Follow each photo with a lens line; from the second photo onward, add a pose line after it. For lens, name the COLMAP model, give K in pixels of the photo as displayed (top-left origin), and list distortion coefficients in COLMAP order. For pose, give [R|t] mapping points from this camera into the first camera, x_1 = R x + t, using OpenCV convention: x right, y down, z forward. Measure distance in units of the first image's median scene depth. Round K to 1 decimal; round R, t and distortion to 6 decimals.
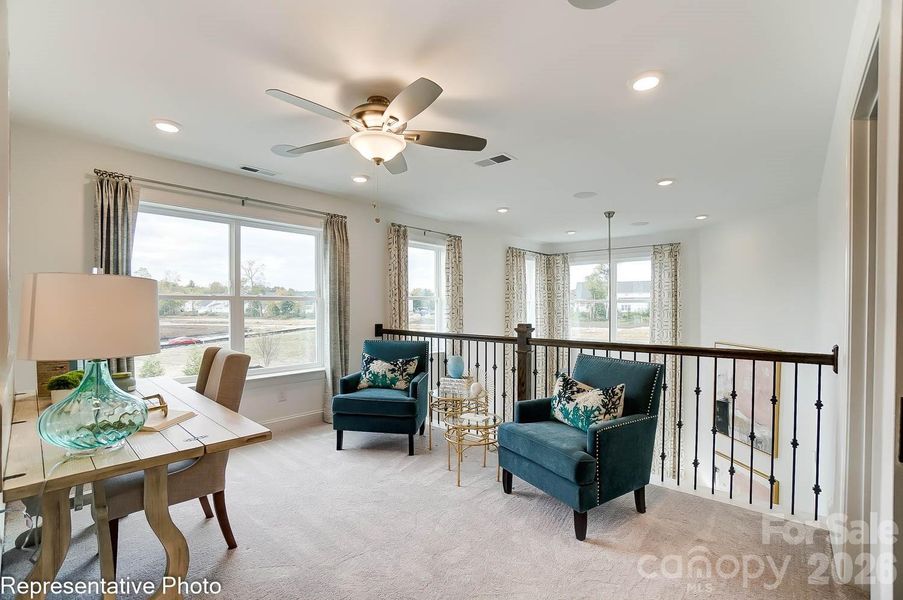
lens RADIAL K [[391.4, 0, 451.5], [0, 391.4, 307.2], [0, 0, 1]] dist [0.000843, 0.000464]
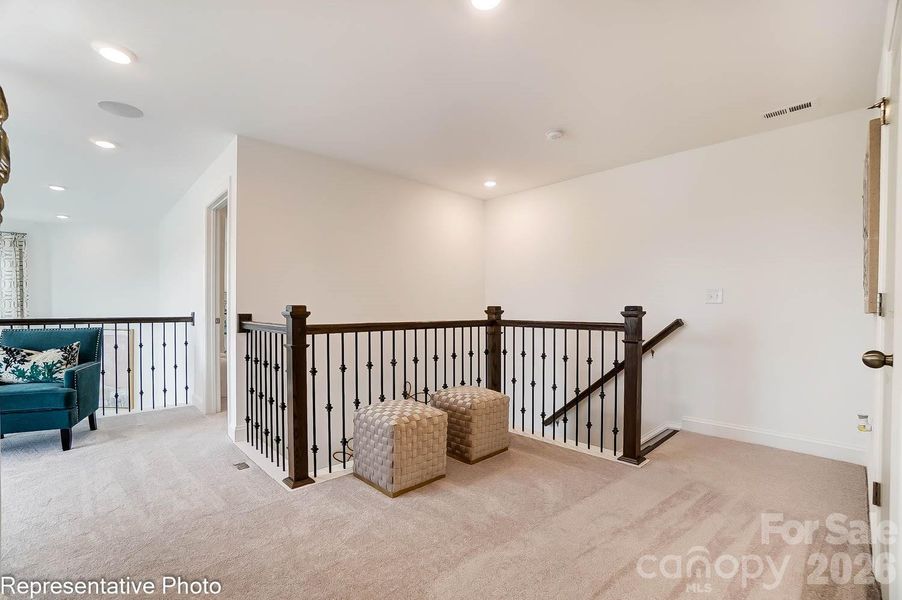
lens RADIAL K [[391.0, 0, 452.4], [0, 391.0, 309.4], [0, 0, 1]] dist [0.000843, 0.000464]
pose [[0.079287, -0.005251, 0.996838, -0.825517], [0.009252, 0.999947, 0.004532, 0.089576], [-0.996809, 0.008864, 0.079332, -0.417488]]
